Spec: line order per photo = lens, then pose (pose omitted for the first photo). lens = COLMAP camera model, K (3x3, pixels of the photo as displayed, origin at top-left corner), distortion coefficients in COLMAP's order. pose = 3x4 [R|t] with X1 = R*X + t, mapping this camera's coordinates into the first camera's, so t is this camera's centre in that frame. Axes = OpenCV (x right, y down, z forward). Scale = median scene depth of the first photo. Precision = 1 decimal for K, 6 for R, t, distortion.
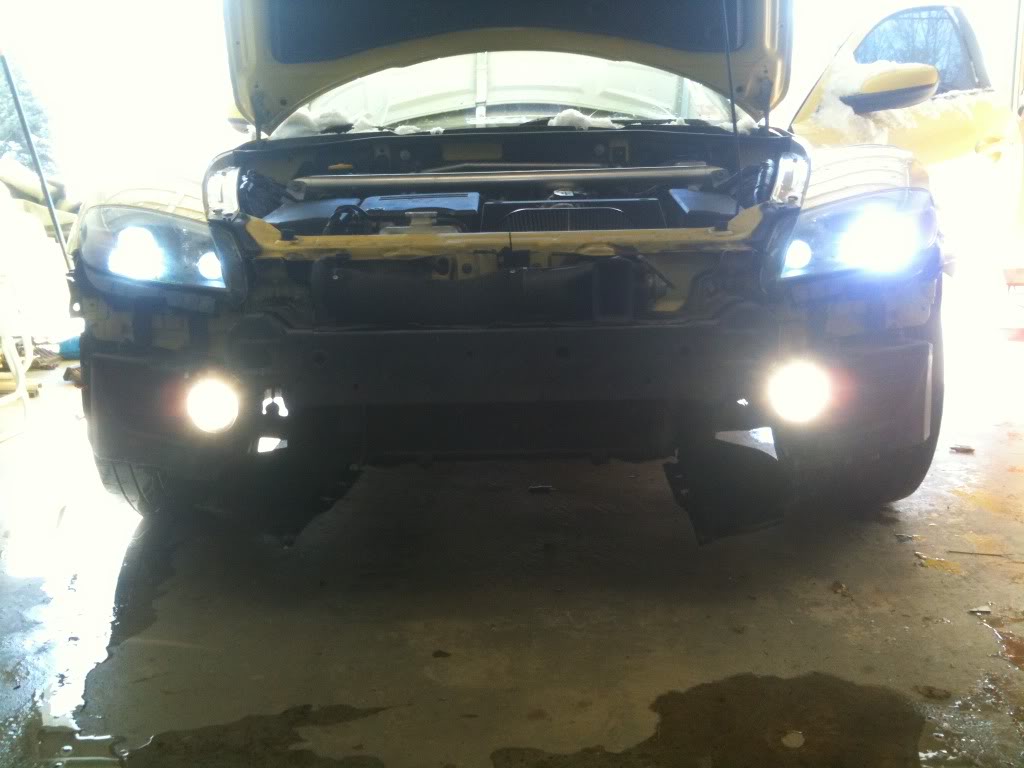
lens RADIAL K [[1063.5, 0, 512.0], [0, 1063.5, 384.0], [0, 0, 1]] dist [0.124038, -0.386499]
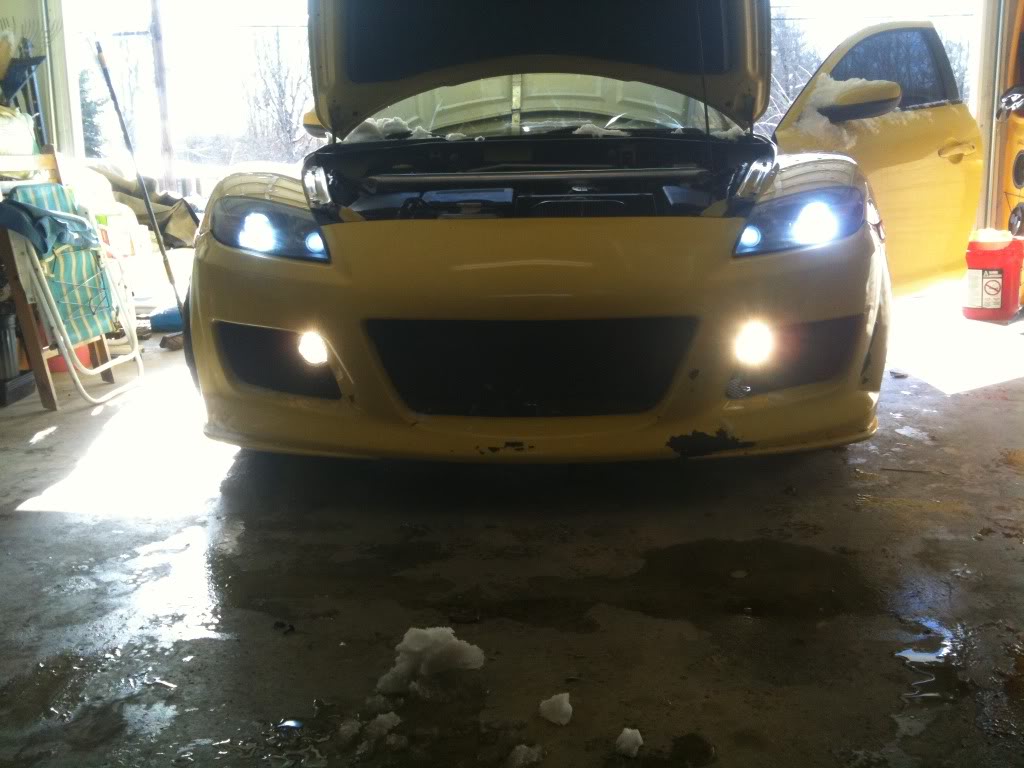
lens RADIAL K [[1063.5, 0, 512.0], [0, 1063.5, 384.0], [0, 0, 1]] dist [0.124038, -0.386499]
pose [[0.999451, 0.010636, -0.031393, 0.008729], [-0.010471, 0.999931, 0.005395, 0.040325], [0.031448, -0.005064, 0.999493, -0.233508]]
